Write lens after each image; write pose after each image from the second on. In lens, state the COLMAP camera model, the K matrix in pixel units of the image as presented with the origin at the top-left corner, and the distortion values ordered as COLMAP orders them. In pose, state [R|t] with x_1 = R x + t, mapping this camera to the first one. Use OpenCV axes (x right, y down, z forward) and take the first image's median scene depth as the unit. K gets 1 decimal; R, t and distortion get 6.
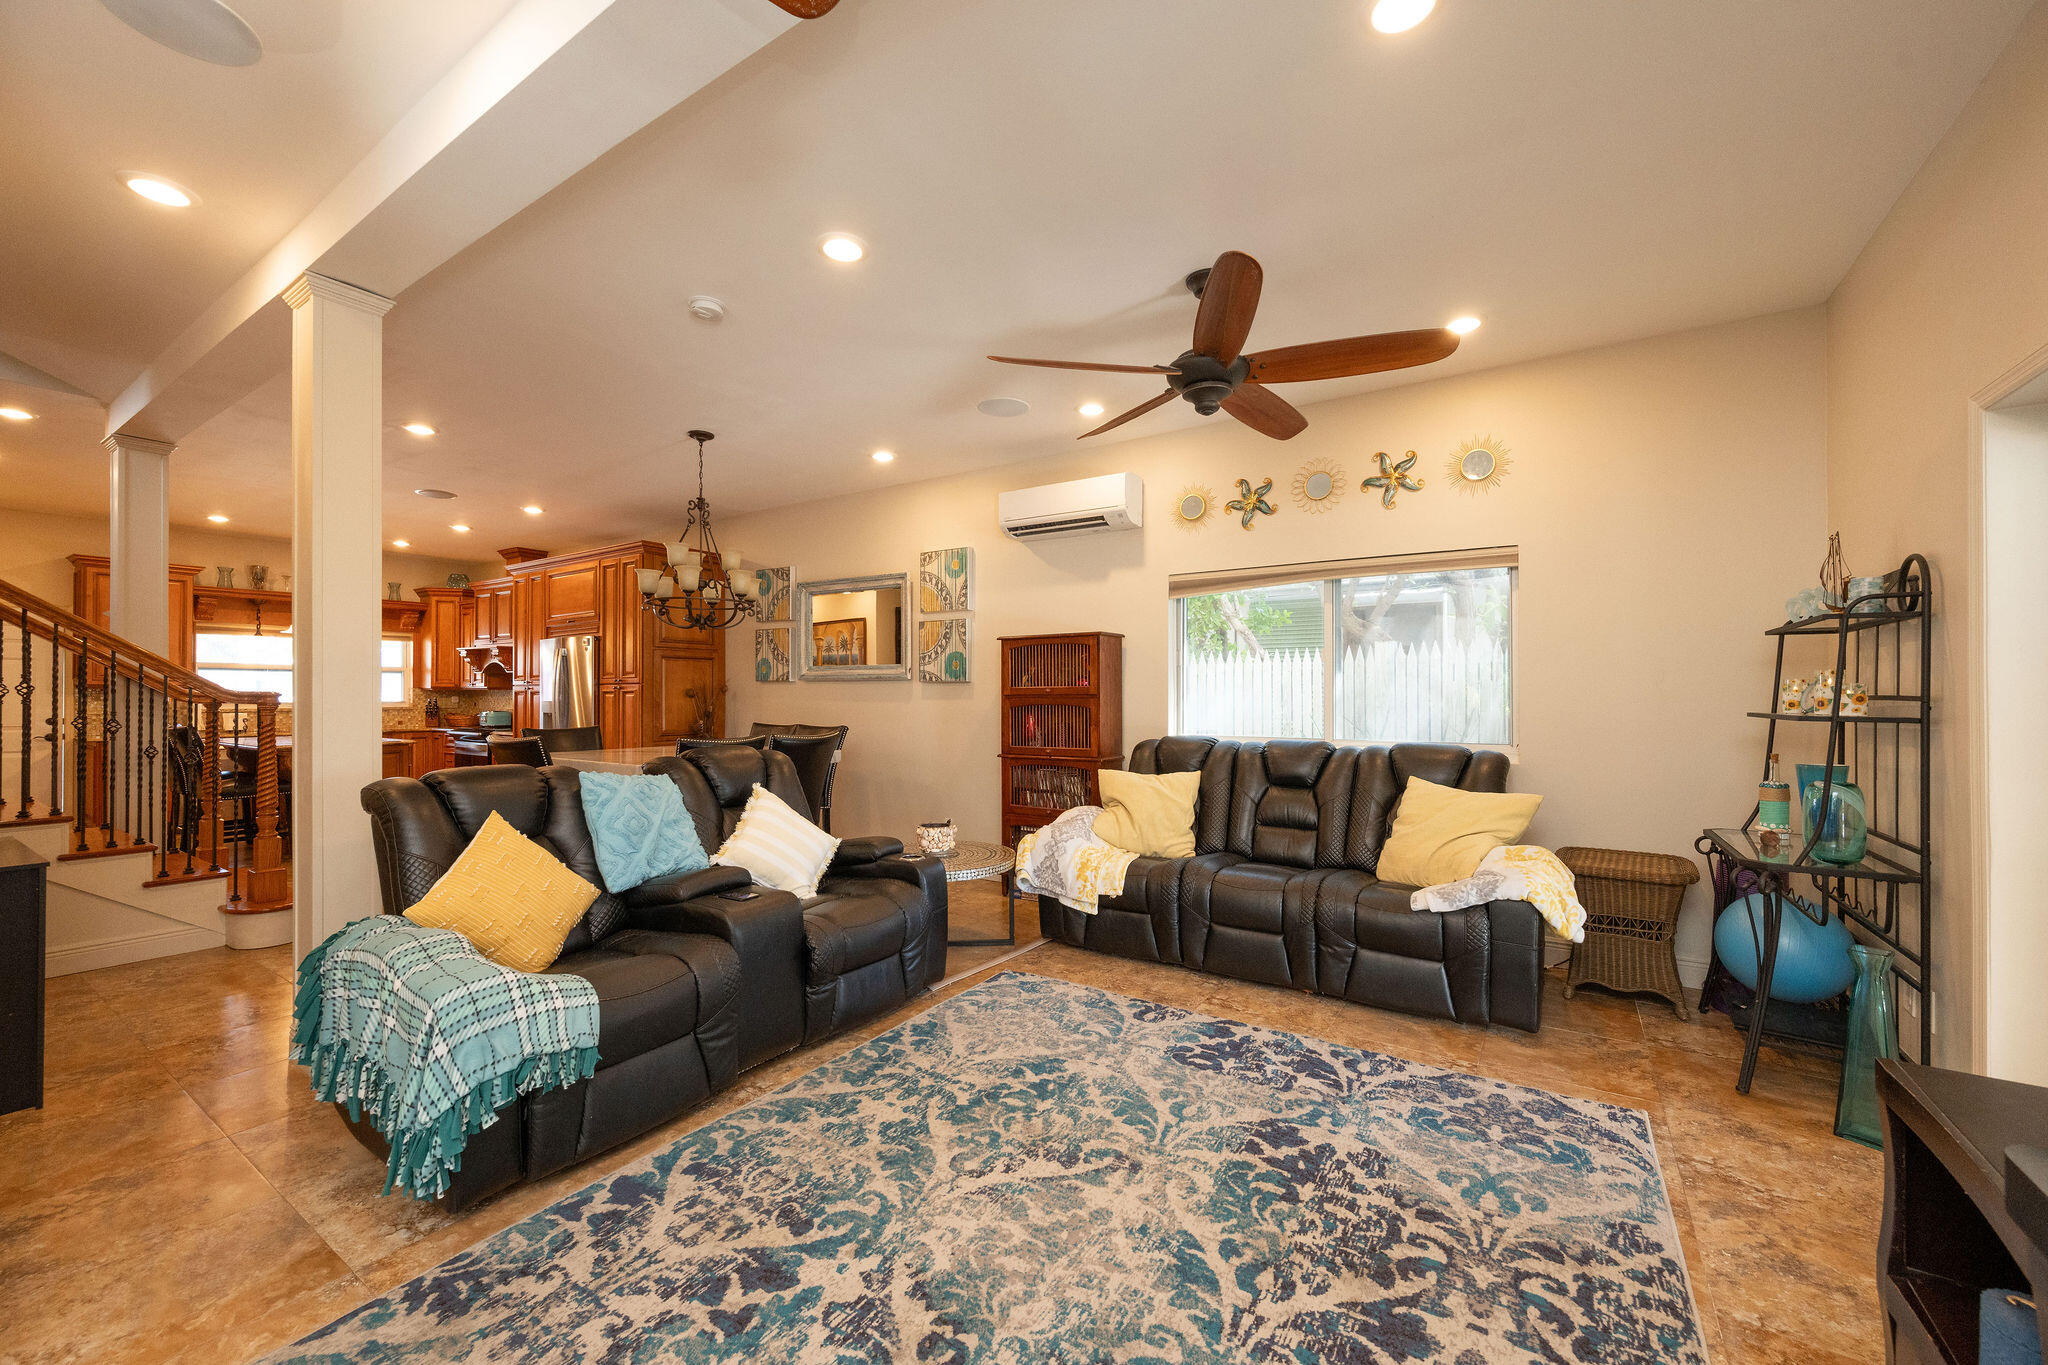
lens RADIAL K [[802.6, 0, 1025.3], [0, 802.6, 698.6], [0, 0, 1]] dist [0.001458, 0.000053]
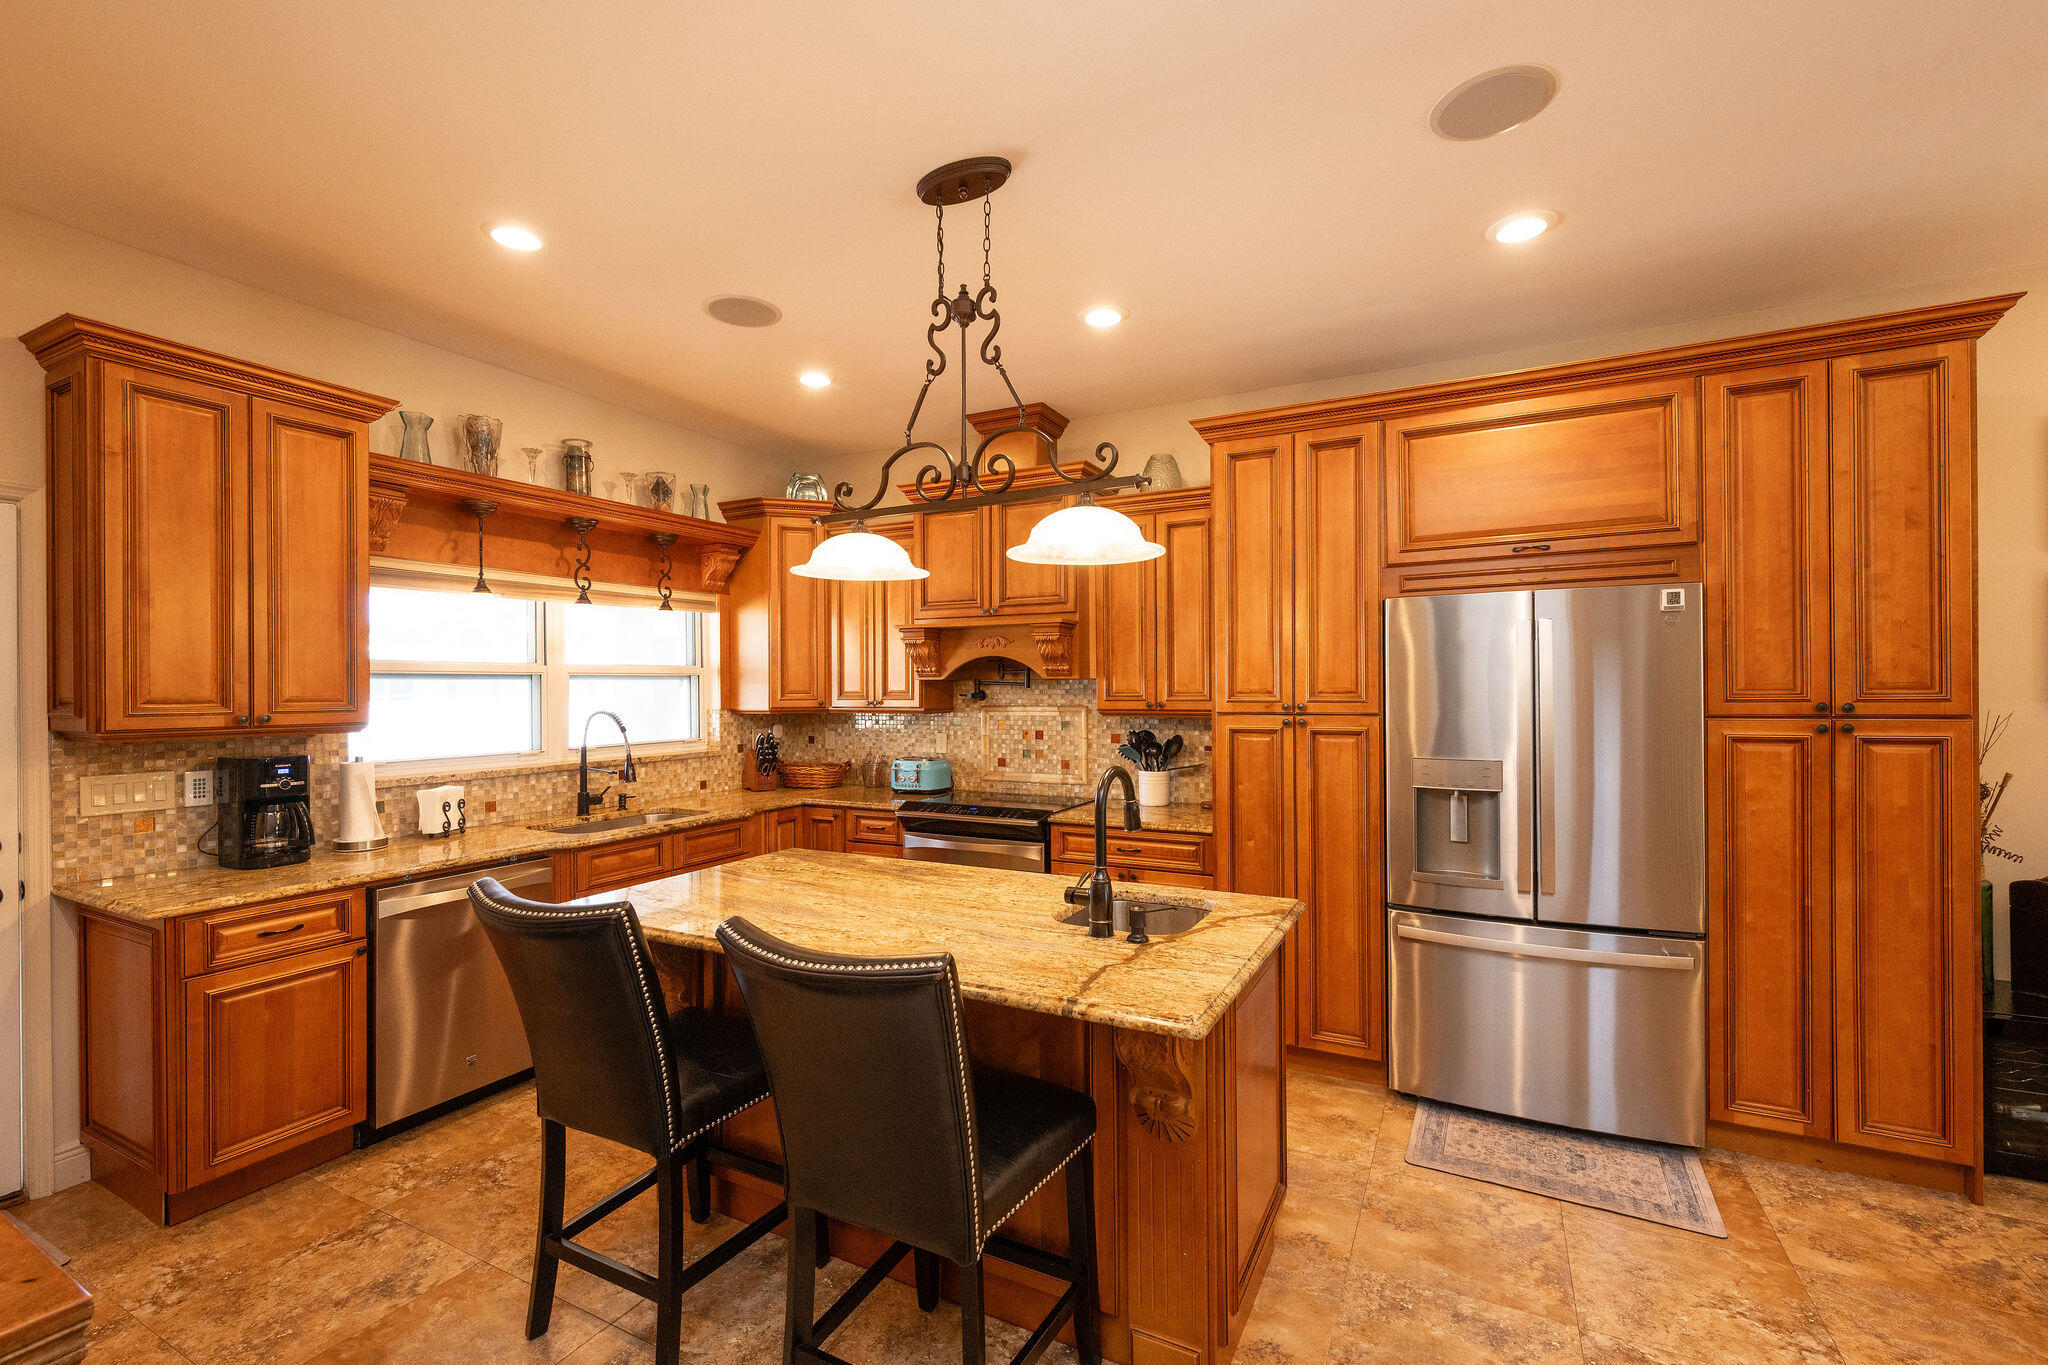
lens RADIAL K [[879.9, 0, 1035.2], [0, 879.9, 690.9], [0, 0, 1]] dist [0.000065, -0.000271]
pose [[0.993531, -0.010031, 0.113121, -0.645159], [0.009891, 0.999949, 0.001792, -0.024113], [-0.113133, -0.000662, 0.993580, 0.471010]]
